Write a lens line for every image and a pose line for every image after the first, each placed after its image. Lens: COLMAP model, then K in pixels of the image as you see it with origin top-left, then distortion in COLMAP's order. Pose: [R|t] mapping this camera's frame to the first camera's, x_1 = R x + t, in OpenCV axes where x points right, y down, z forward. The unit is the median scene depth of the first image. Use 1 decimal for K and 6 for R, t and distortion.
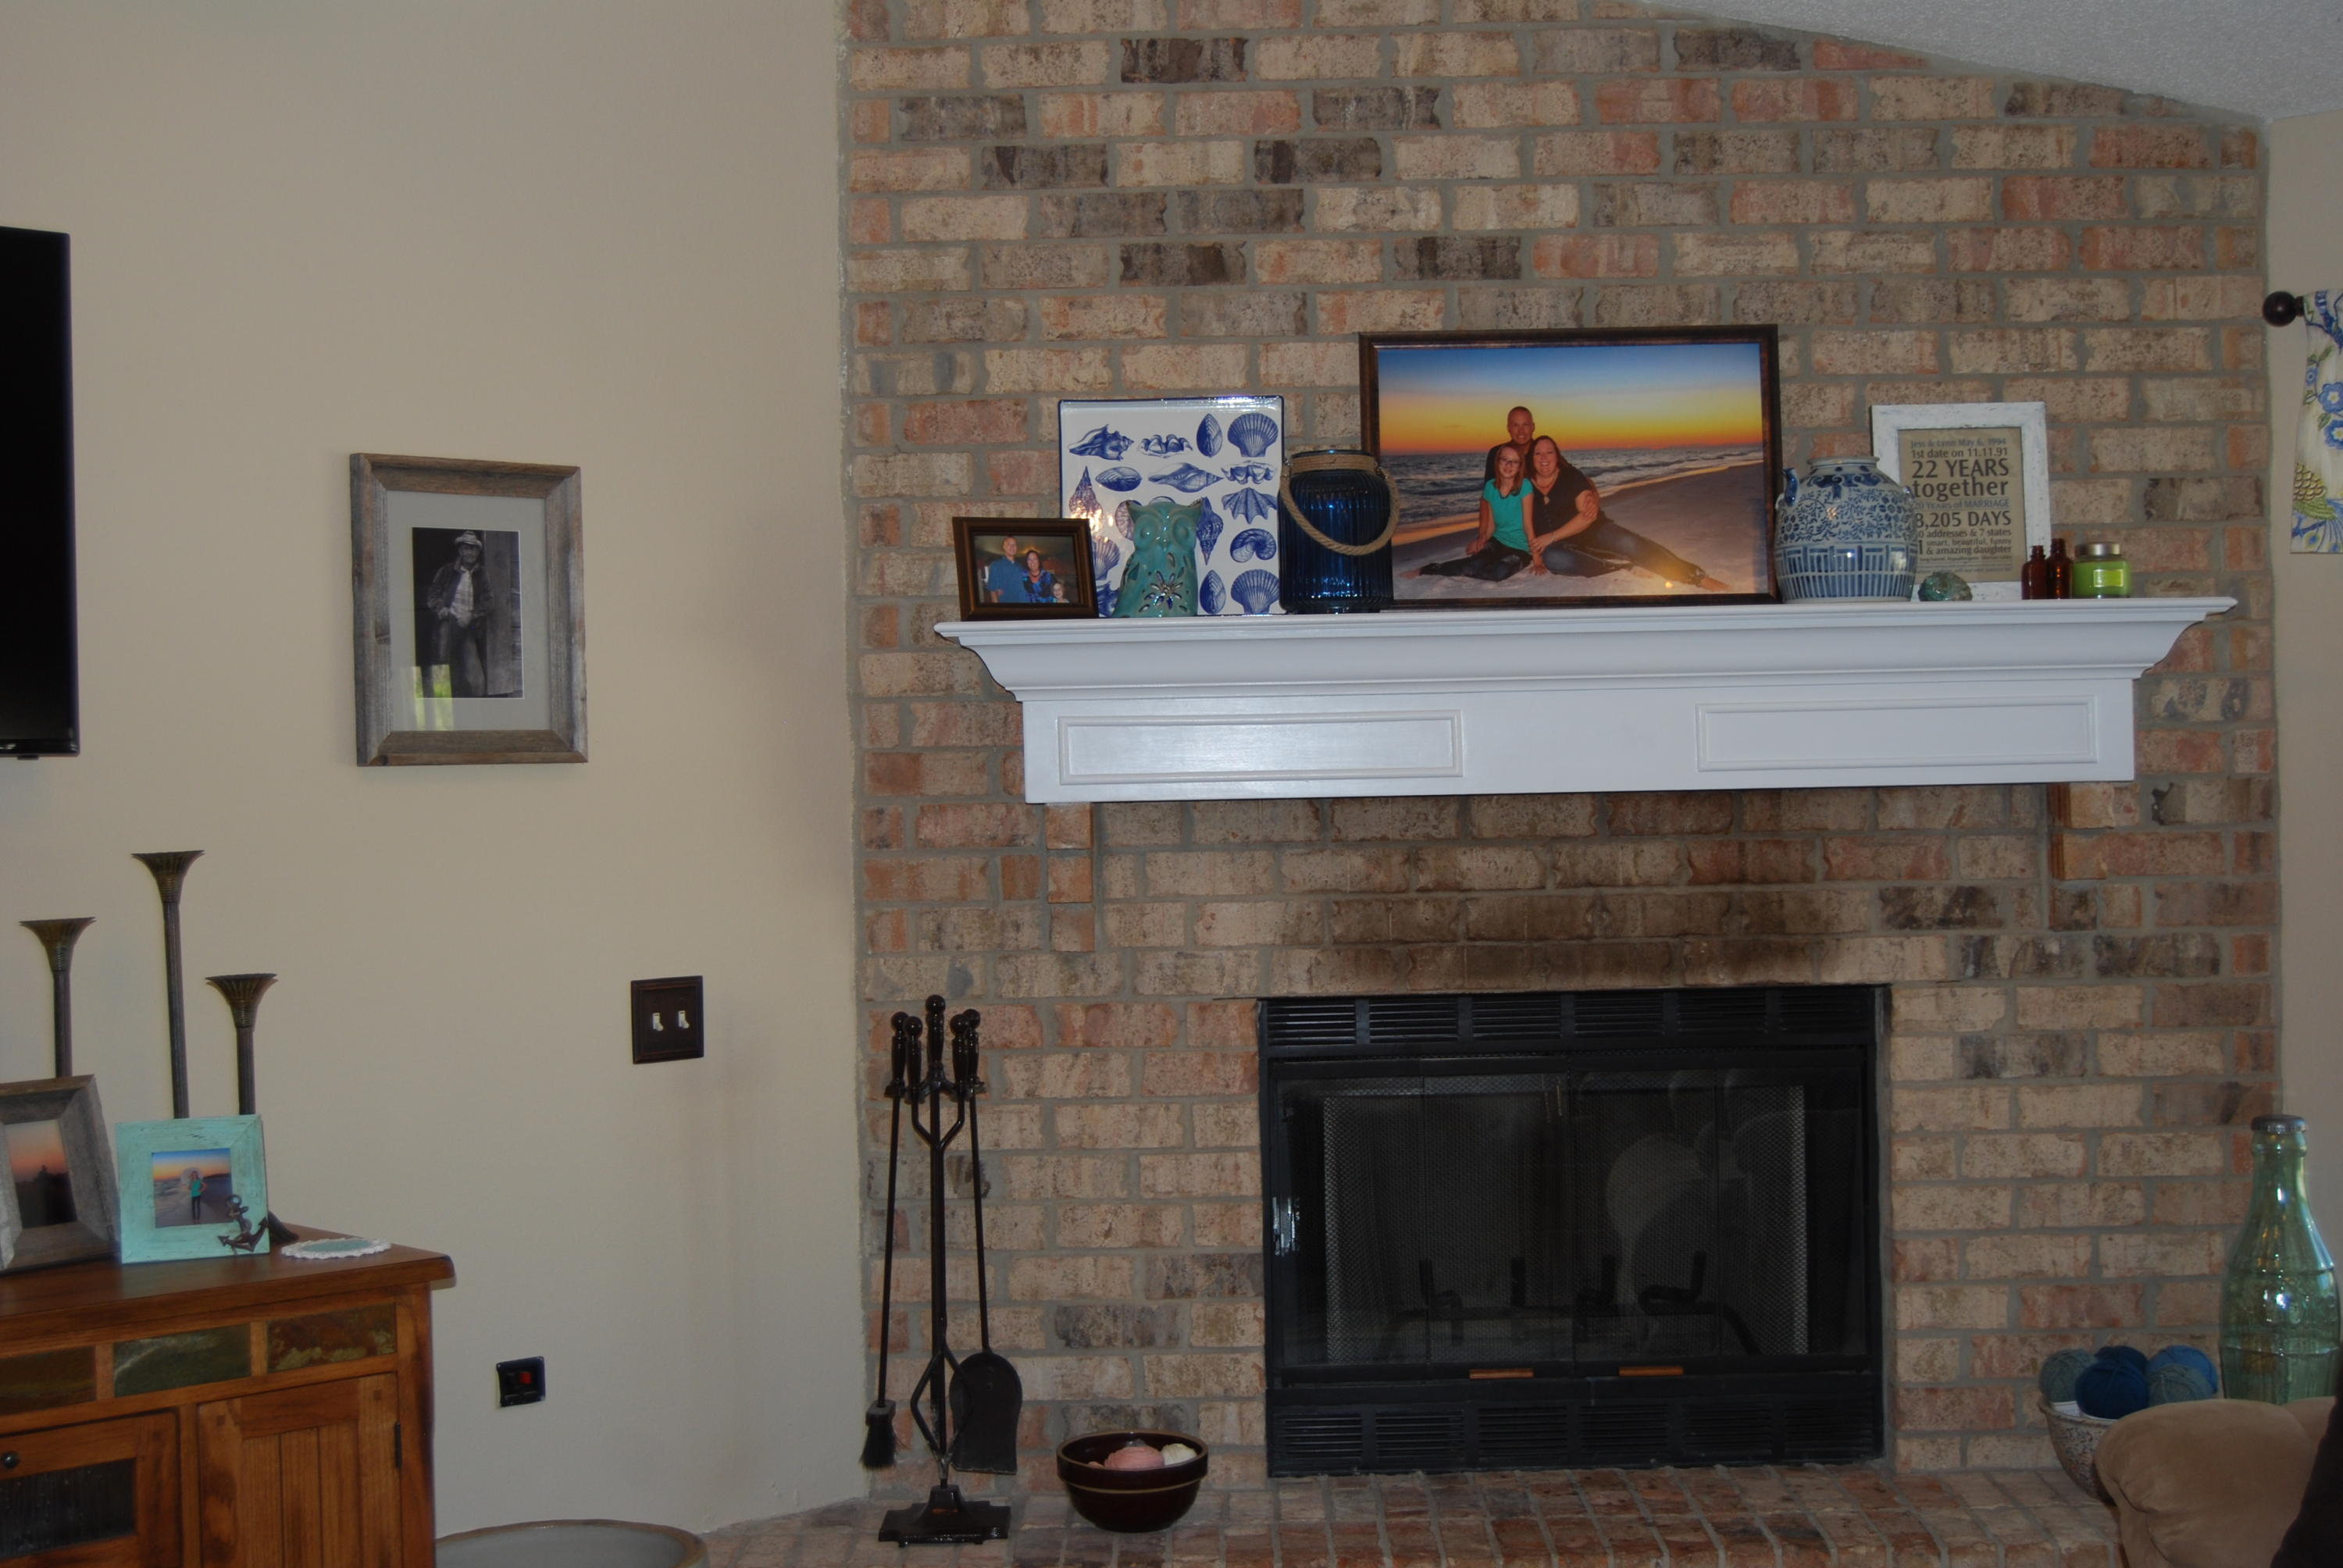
lens RADIAL K [[3055.4, 0, 1209.0], [0, 3055.4, 787.1], [0, 0, 1]] dist [-0.047913, 0.020734]
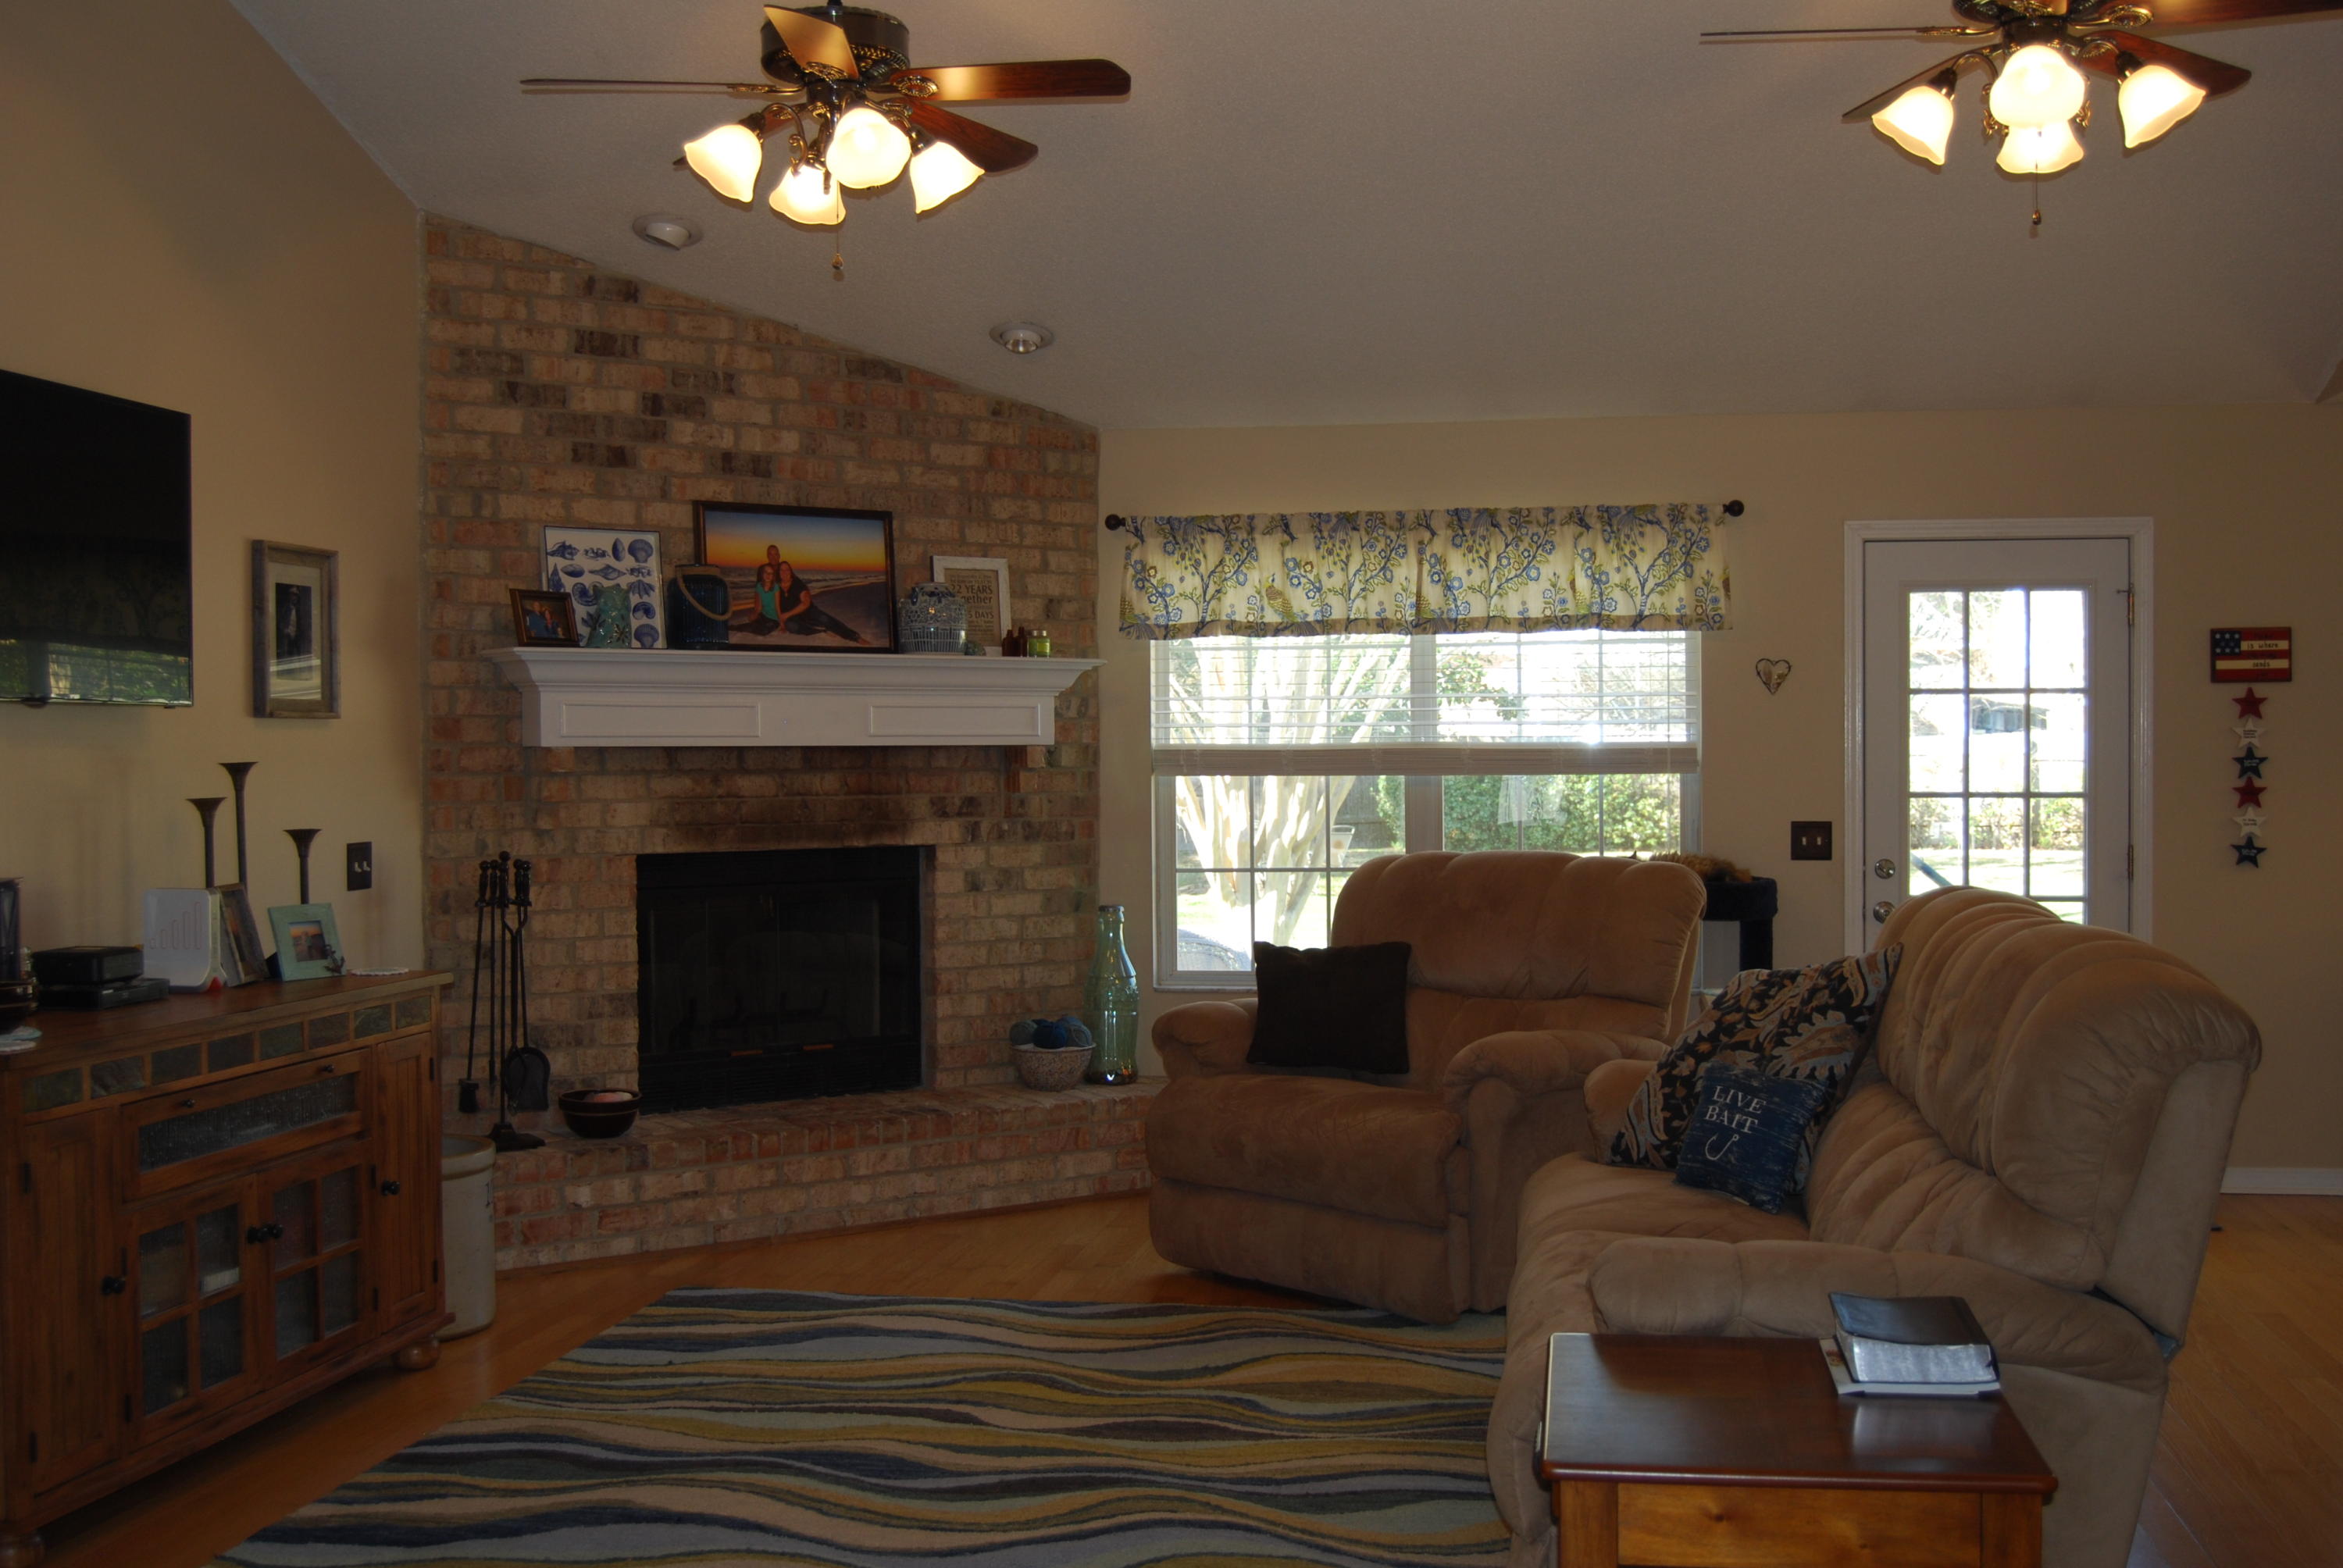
lens RADIAL K [[2439.8, 0, 1177.4], [0, 2439.8, 787.2], [0, 0, 1]] dist [-0.055506, 0.019601]
pose [[0.811127, 0.007454, 0.584823, -0.583947], [-0.010528, 0.999943, 0.001858, 0.022068], [-0.584775, -0.007664, 0.811159, -0.390854]]
